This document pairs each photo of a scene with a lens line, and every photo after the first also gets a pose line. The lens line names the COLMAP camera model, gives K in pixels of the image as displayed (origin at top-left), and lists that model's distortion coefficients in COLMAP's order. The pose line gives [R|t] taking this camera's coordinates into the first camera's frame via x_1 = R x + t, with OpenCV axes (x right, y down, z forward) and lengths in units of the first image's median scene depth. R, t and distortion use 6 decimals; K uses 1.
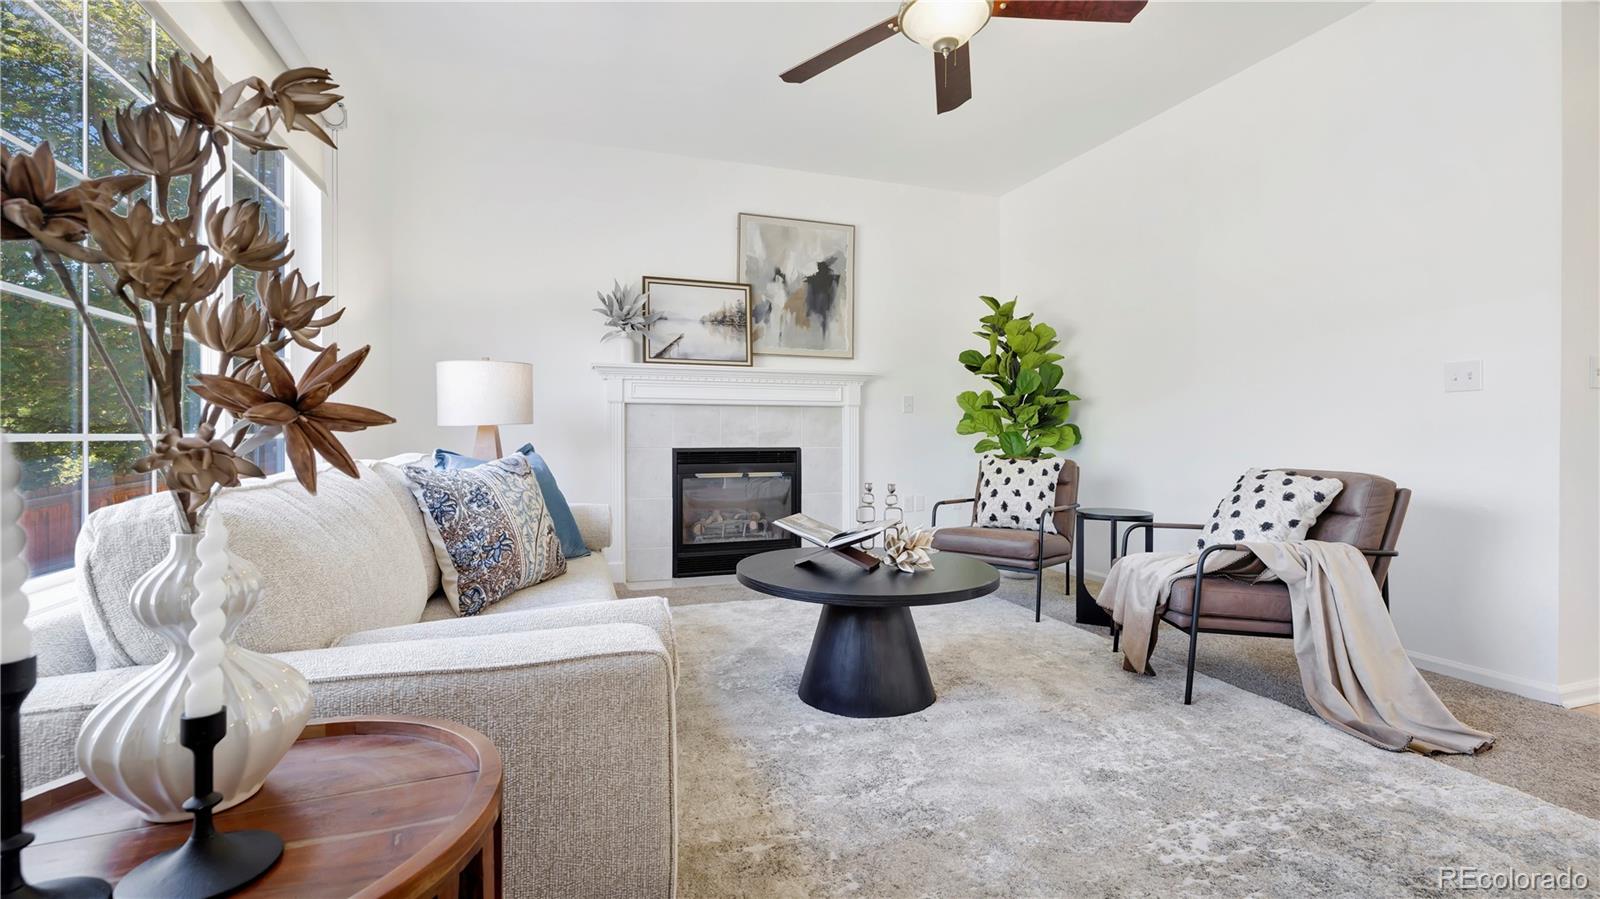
lens RADIAL K [[700.5, 0, 799.4], [0, 700.5, 438.9], [0, 0, 1]] dist [-0.000863, 0.000184]
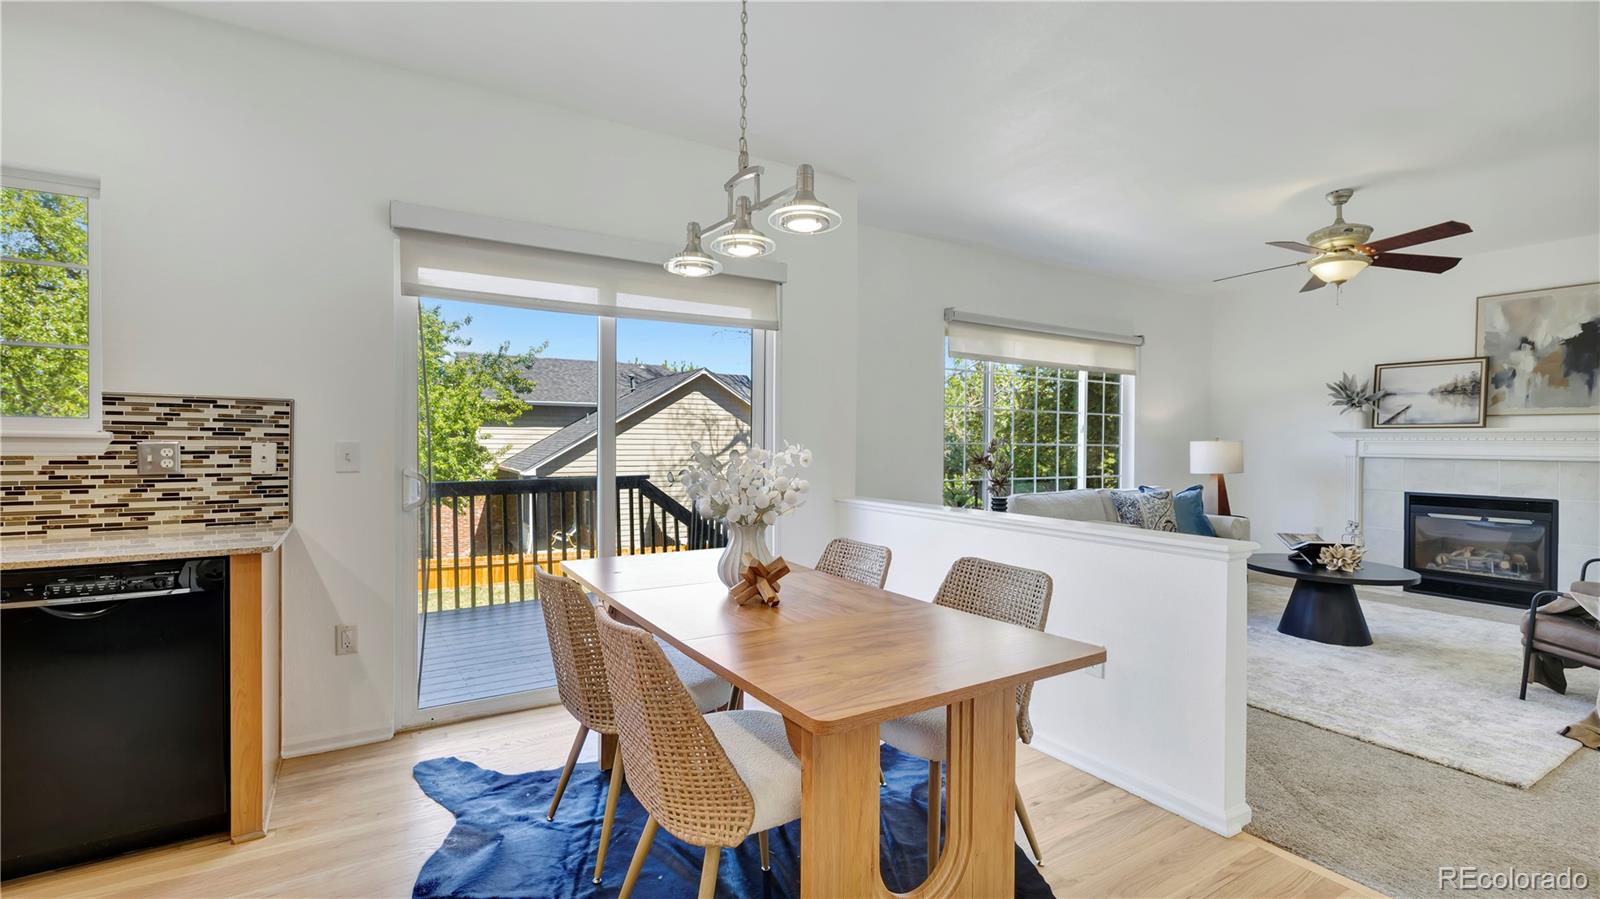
lens RADIAL K [[696.3, 0, 795.2], [0, 696.3, 450.2], [0, 0, 1]] dist [0.000090, 0.000690]
pose [[0.211480, 0.012315, -0.977305, 0.825399], [-0.013885, 0.999858, 0.009594, -0.059428], [0.977284, 0.011541, 0.211621, -0.374835]]
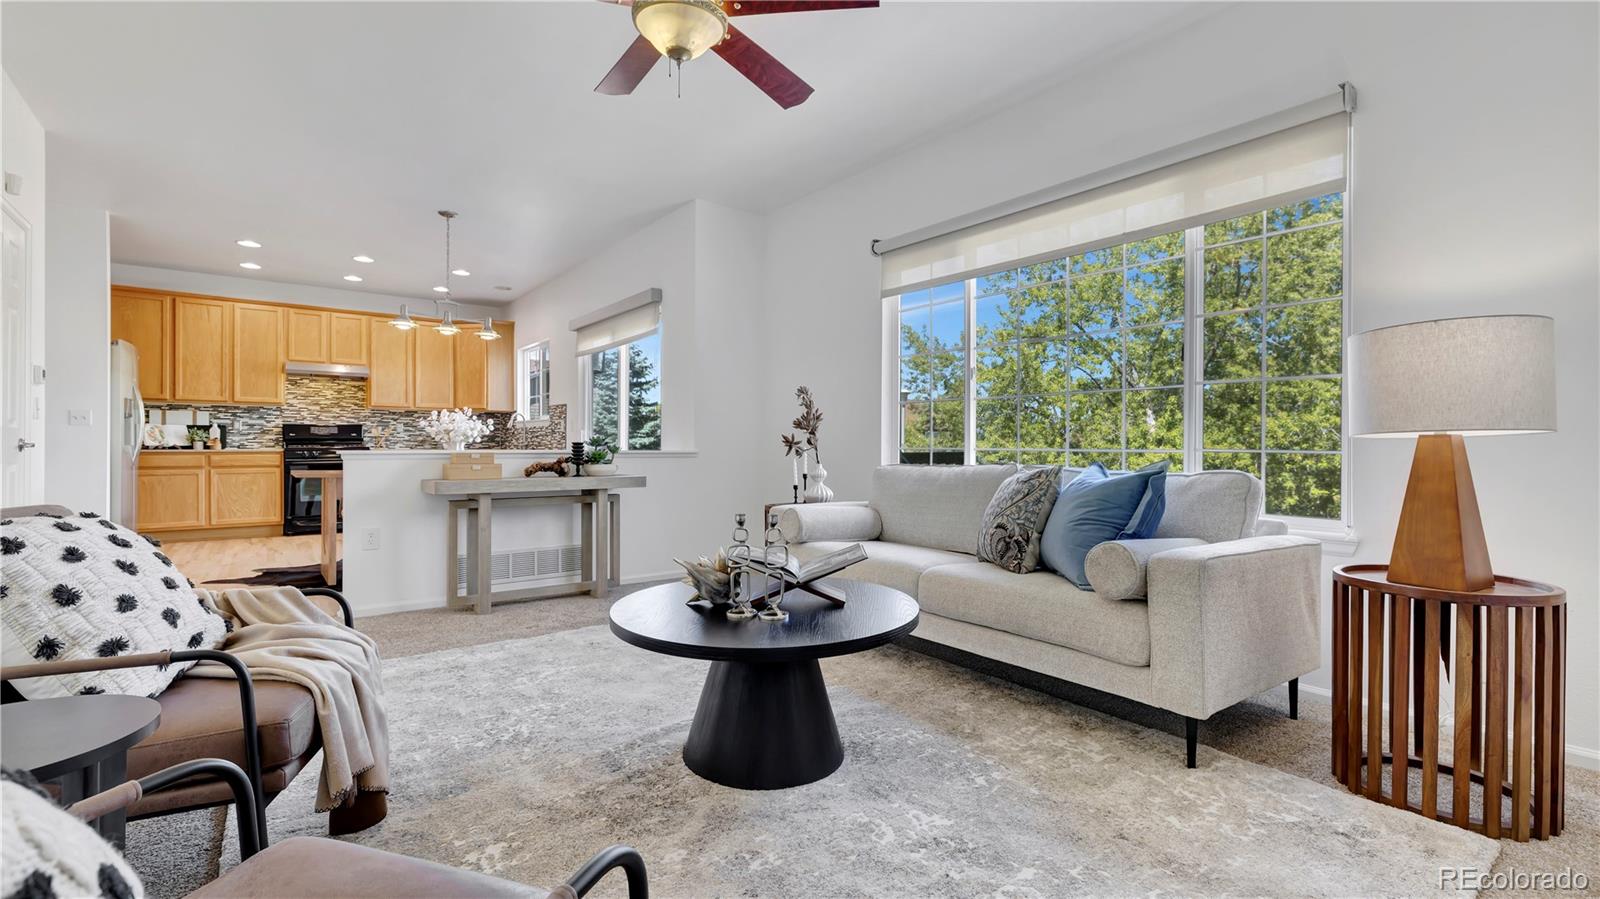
lens RADIAL K [[696.3, 0, 795.2], [0, 696.3, 450.2], [0, 0, 1]] dist [0.000090, 0.000690]
pose [[-0.950704, -0.002830, -0.310086, 0.173052], [-0.006423, 0.999924, 0.010566, -0.006894], [0.310032, 0.012037, -0.950650, 0.967201]]
